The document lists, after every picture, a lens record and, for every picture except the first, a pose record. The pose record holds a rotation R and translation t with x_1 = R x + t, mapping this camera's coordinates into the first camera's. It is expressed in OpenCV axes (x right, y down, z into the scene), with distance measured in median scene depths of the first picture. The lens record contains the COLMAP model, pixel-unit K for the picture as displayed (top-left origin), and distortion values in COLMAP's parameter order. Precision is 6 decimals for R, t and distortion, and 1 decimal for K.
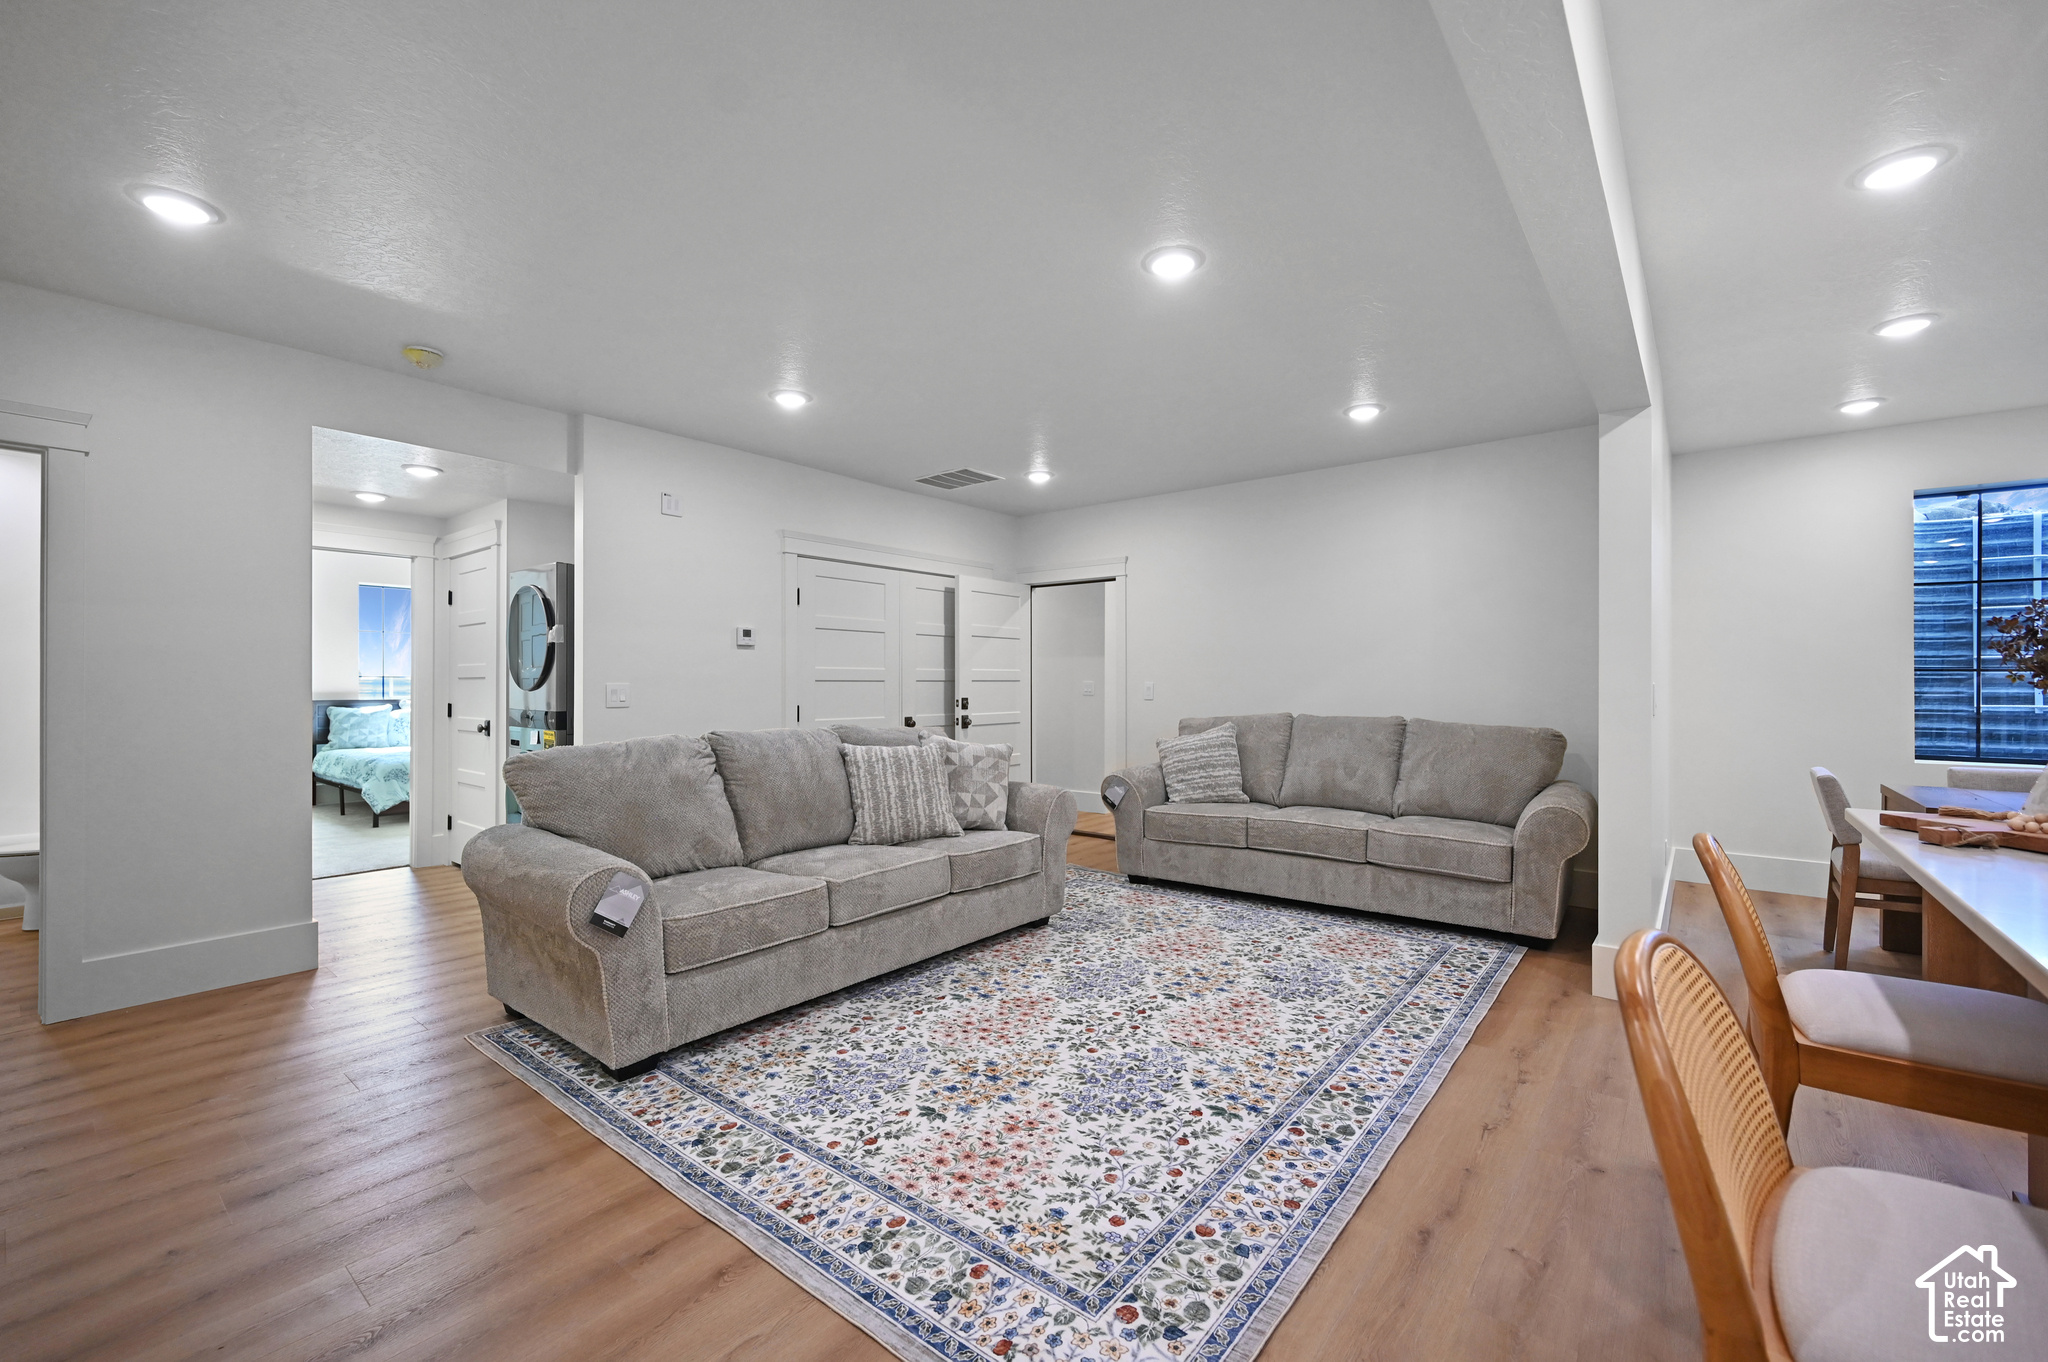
lens RADIAL K [[853.4, 0, 1024.0], [0, 853.4, 681.0], [0, 0, 1]] dist [-0.000257, 0.000011]
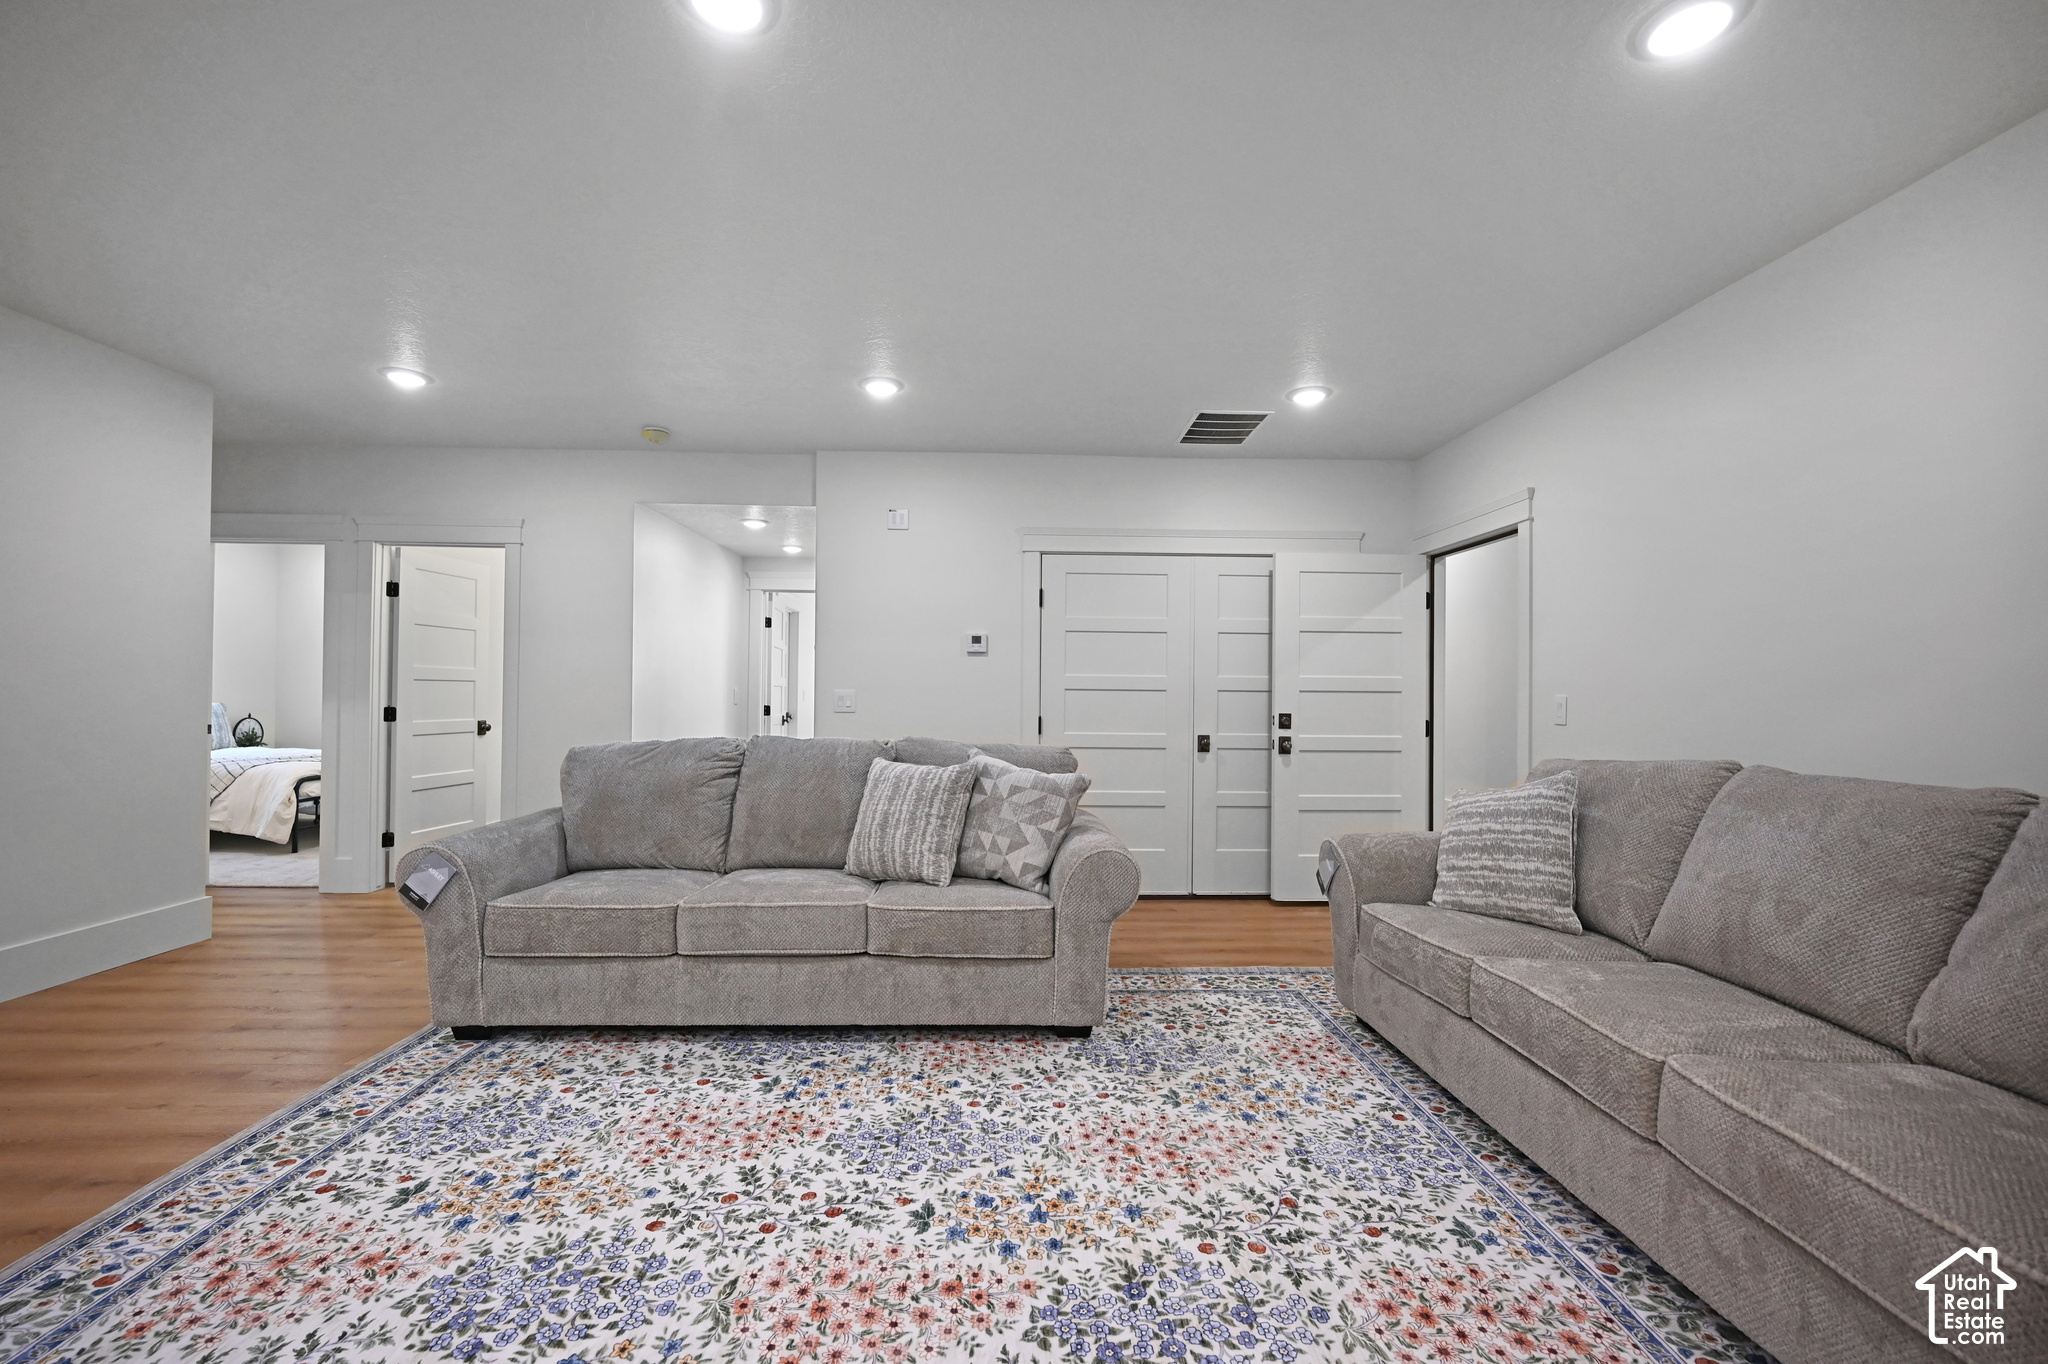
lens RADIAL K [[824.2, 0, 1024.0], [0, 824.2, 682.0], [0, 0, 1]] dist [-0.000415, 0.000114]
pose [[0.644708, -0.003660, -0.764420, 0.582553], [-0.007515, 0.999910, -0.011126, 0.002764], [0.764392, 0.012918, 0.644623, 0.597969]]
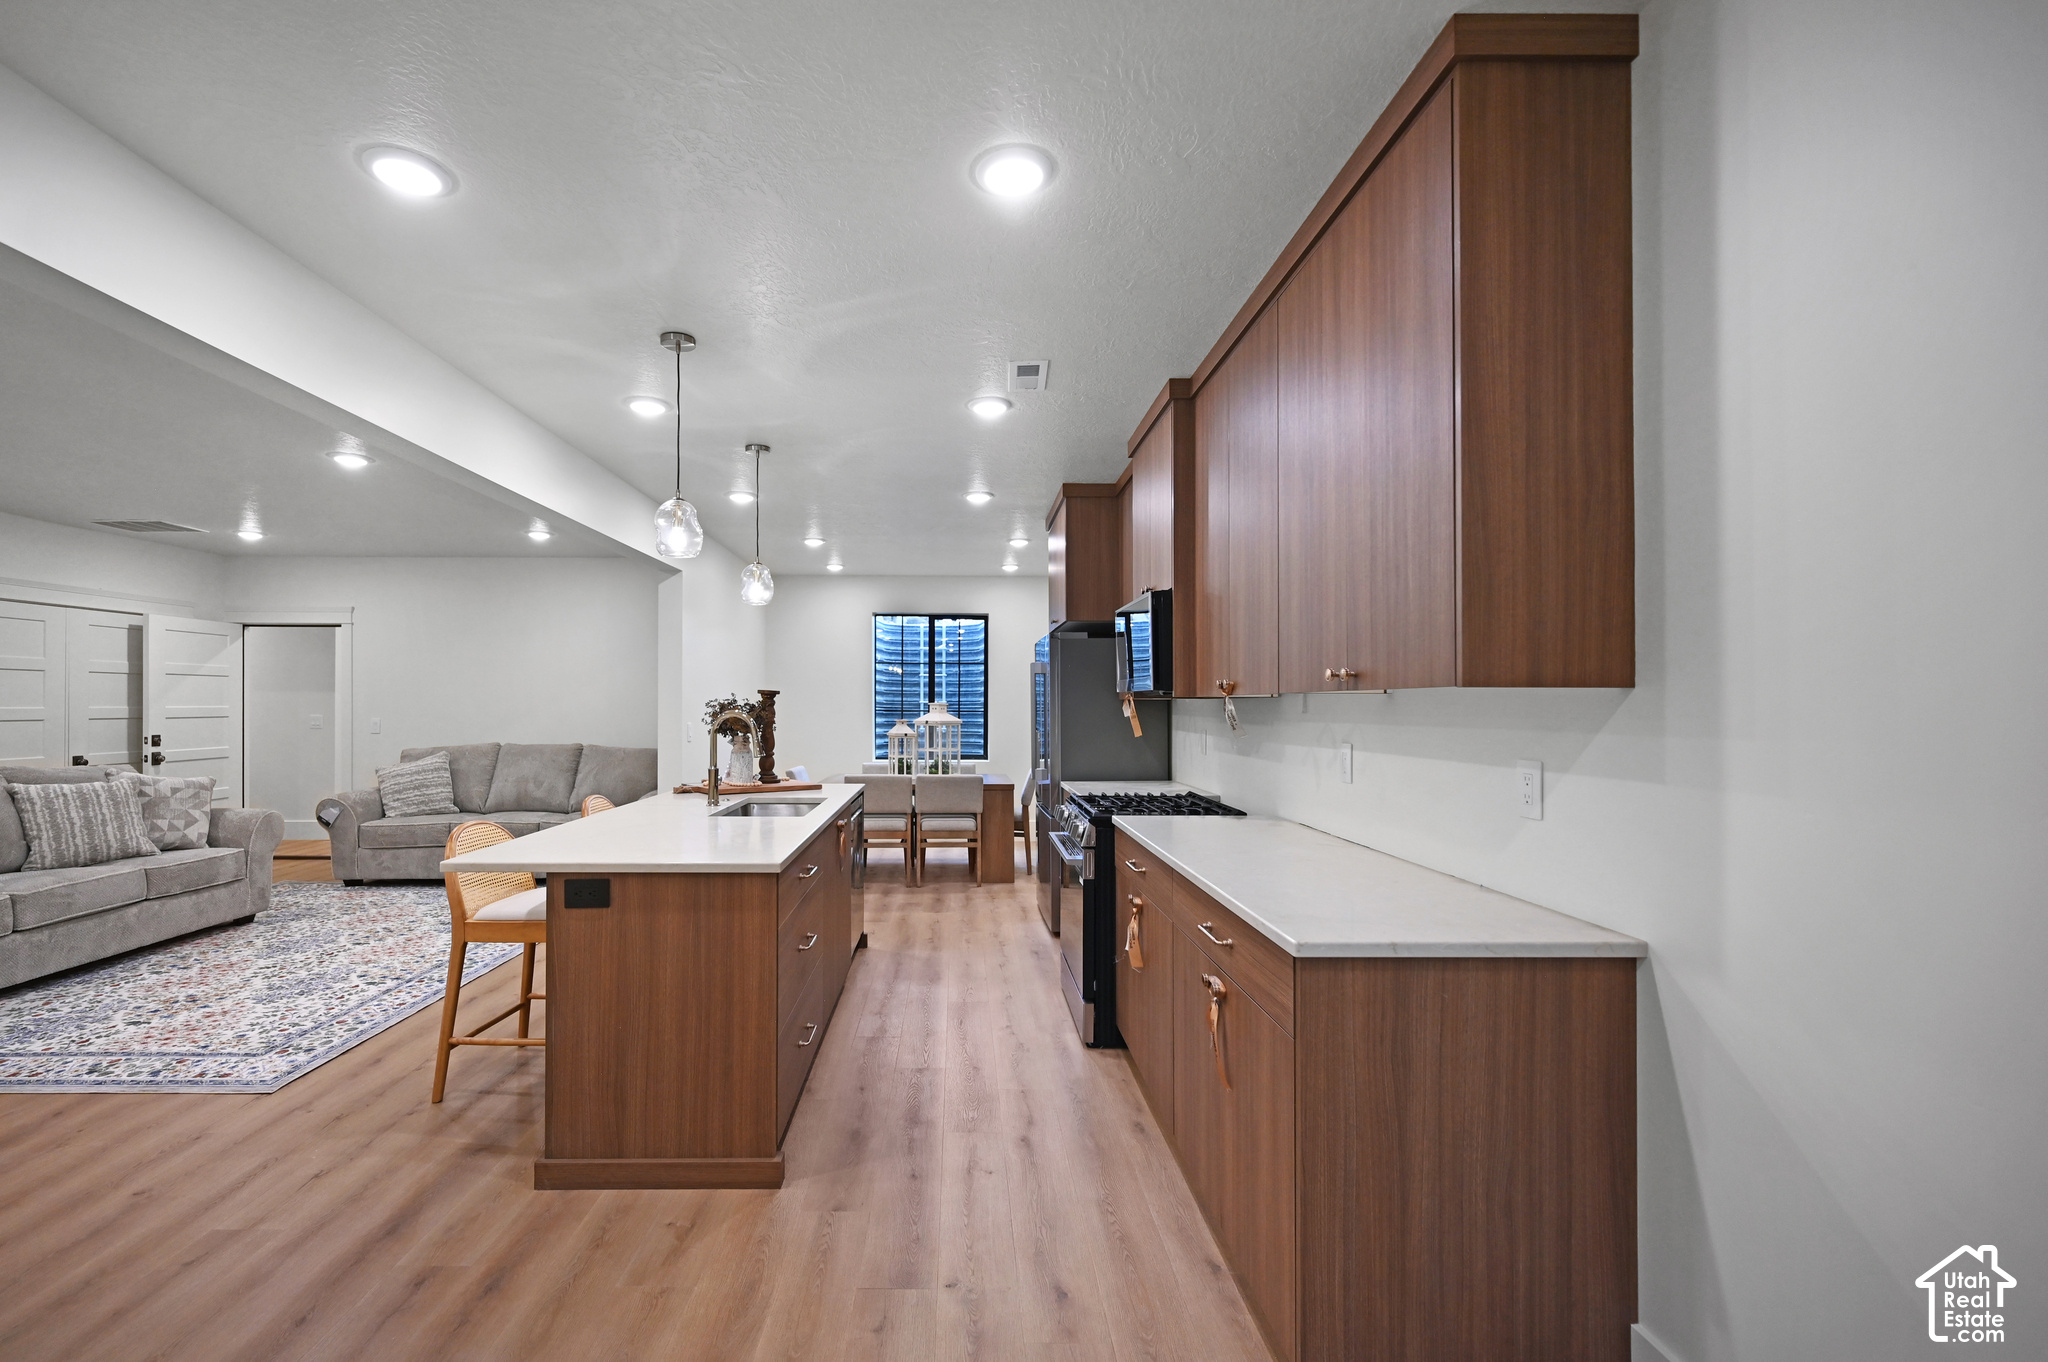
lens RADIAL K [[869.8, 0, 977.4], [0, 869.8, 703.5], [0, 0, 1]] dist [0.000100, 0.000096]
pose [[0.766740, 0.002499, 0.641953, 0.025894], [-0.004491, 0.999989, 0.001472, -0.039966], [-0.641942, -0.004012, 0.766743, -0.712602]]
